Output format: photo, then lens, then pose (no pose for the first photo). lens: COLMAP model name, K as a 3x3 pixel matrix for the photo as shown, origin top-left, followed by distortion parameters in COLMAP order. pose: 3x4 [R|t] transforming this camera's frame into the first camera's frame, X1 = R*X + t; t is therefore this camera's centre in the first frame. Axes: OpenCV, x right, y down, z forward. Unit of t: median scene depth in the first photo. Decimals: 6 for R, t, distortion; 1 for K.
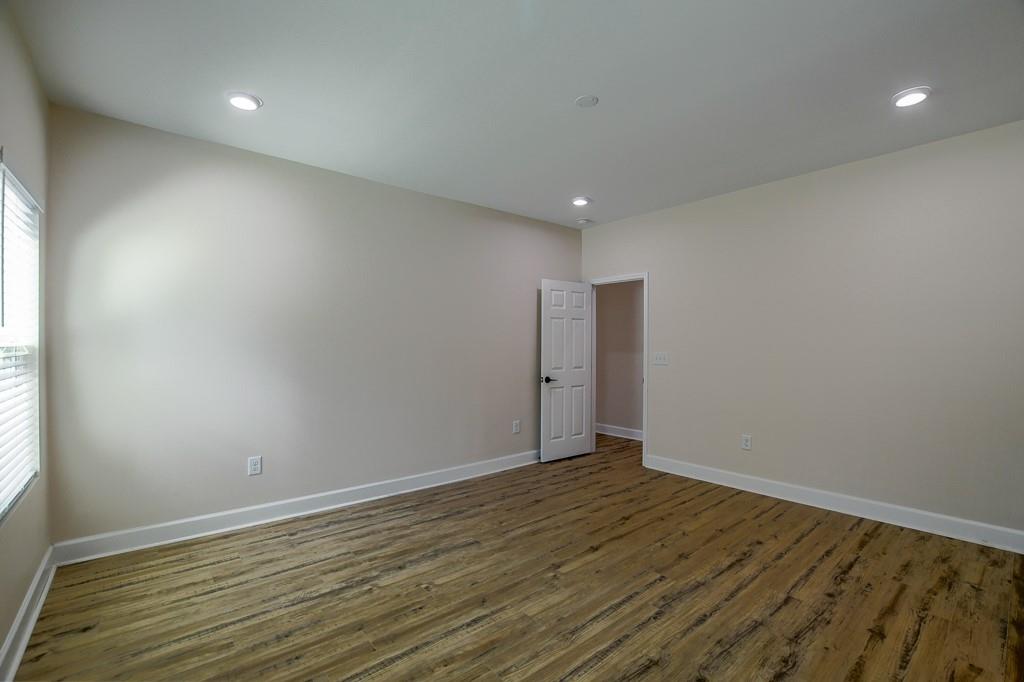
lens RADIAL K [[448.3, 0, 511.9], [0, 448.3, 345.9], [0, 0, 1]] dist [-0.025630, 0.000322]
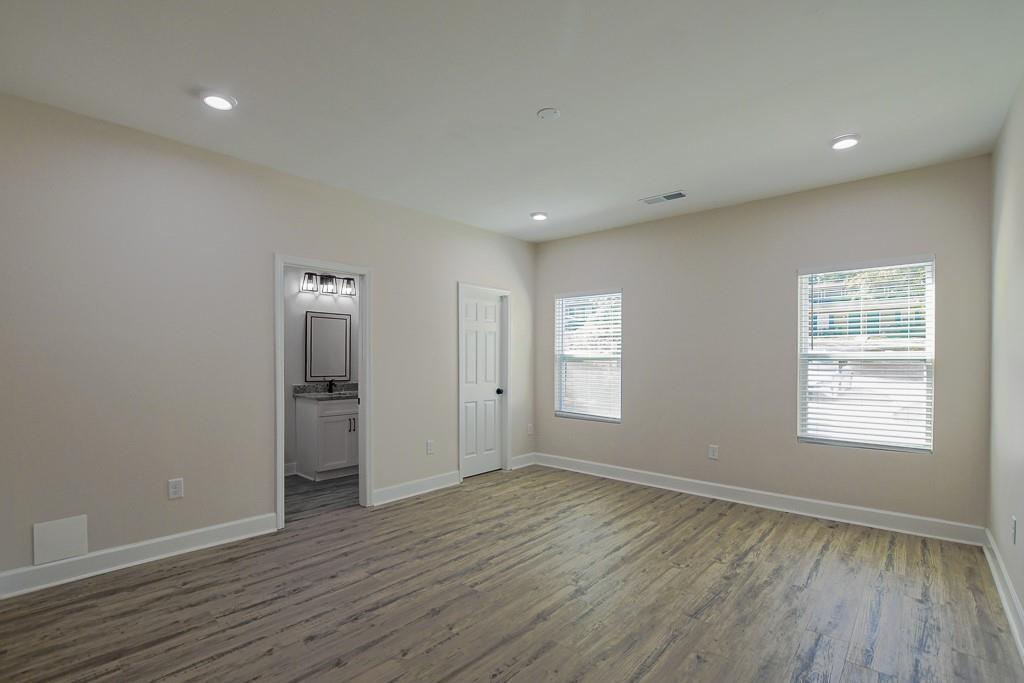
lens RADIAL K [[472.1, 0, 507.8], [0, 472.1, 354.7], [0, 0, 1]] dist [-0.029492, 0.000272]
pose [[-0.989014, -0.003971, -0.147766, 0.400801], [-0.003384, 0.999985, -0.004223, -0.002711], [0.147780, -0.003676, -0.989013, 1.972447]]
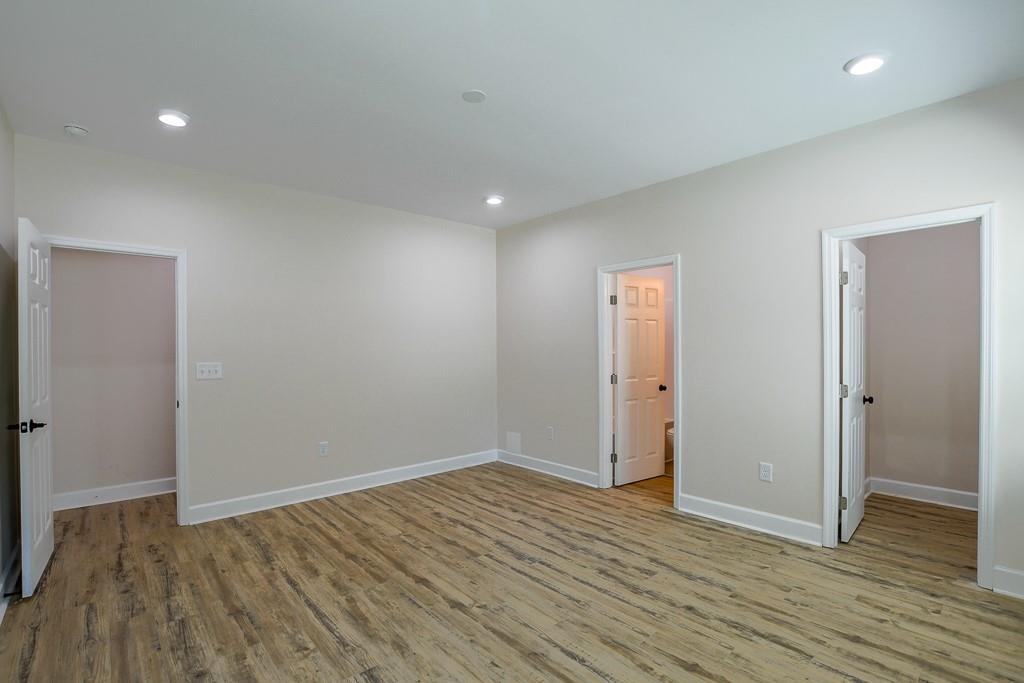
lens RADIAL K [[472.1, 0, 507.8], [0, 472.1, 354.7], [0, 0, 1]] dist [-0.029492, 0.000272]
pose [[-0.026001, -0.009842, 0.999613, -0.819312], [0.009546, 0.999903, 0.010094, -0.004630], [-0.999616, 0.009805, -0.025905, 0.926401]]
